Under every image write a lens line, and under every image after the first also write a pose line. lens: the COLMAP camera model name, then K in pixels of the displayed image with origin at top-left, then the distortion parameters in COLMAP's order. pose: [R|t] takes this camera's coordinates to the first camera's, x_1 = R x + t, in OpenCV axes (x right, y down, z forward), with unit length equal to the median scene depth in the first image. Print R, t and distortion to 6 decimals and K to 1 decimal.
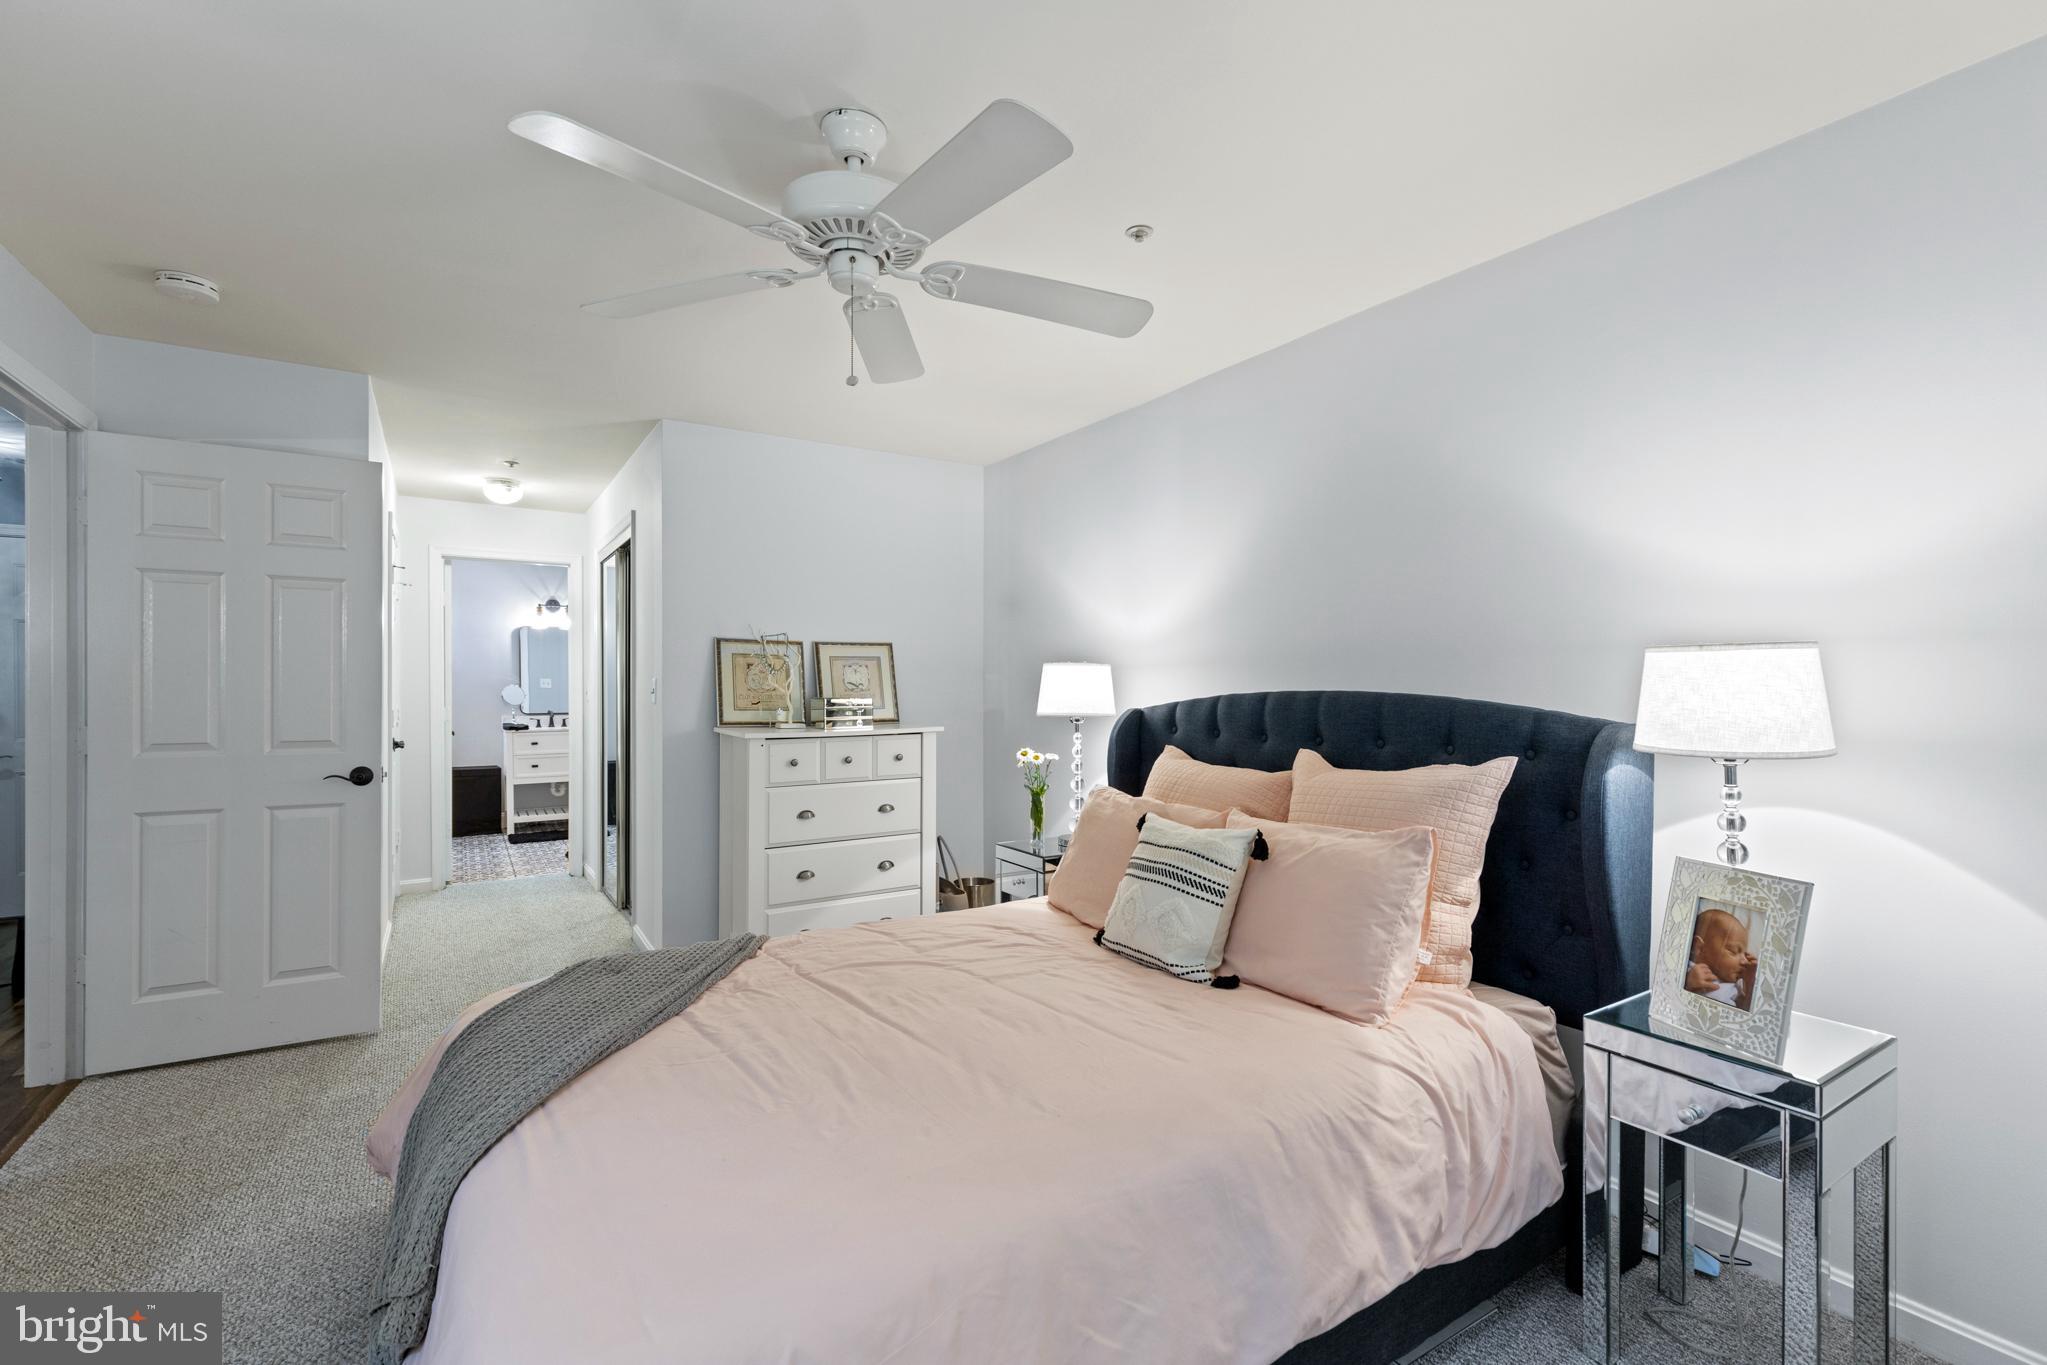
lens RADIAL K [[920.6, 0, 1042.2], [0, 920.6, 690.9], [0, 0, 1]] dist [0.007208, -0.001774]
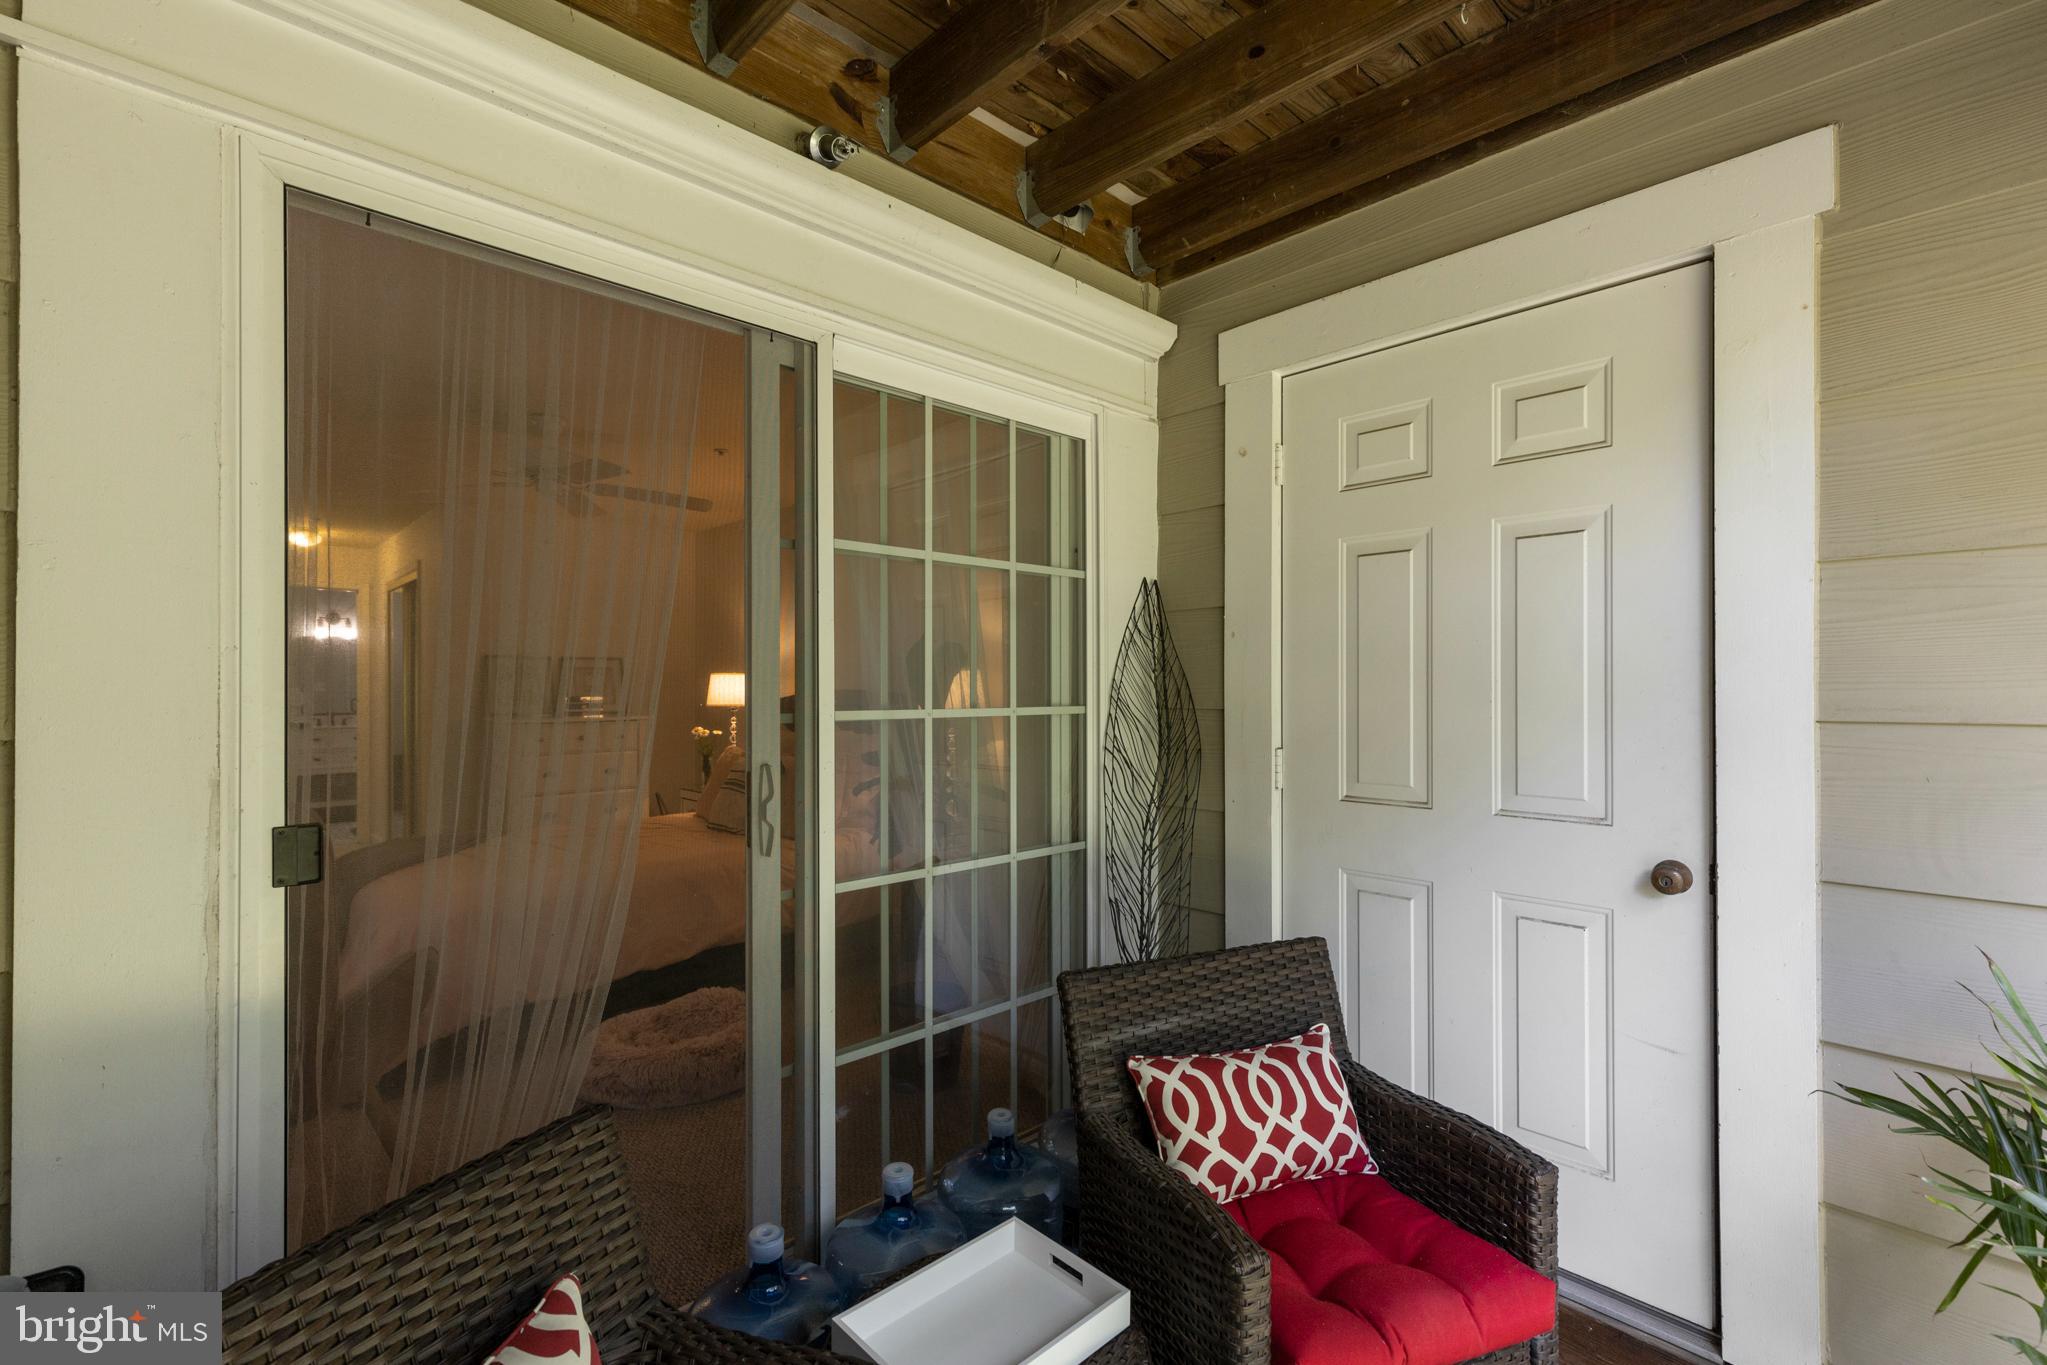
lens RADIAL K [[920.6, 0, 1038.6], [0, 920.6, 691.3], [0, 0, 1]] dist [0.007208, -0.001774]
pose [[0.984025, -0.008179, 0.177843, 0.209583], [0.007330, 0.999958, 0.005431, -0.001252], [-0.177880, -0.004041, 0.984044, -0.498397]]
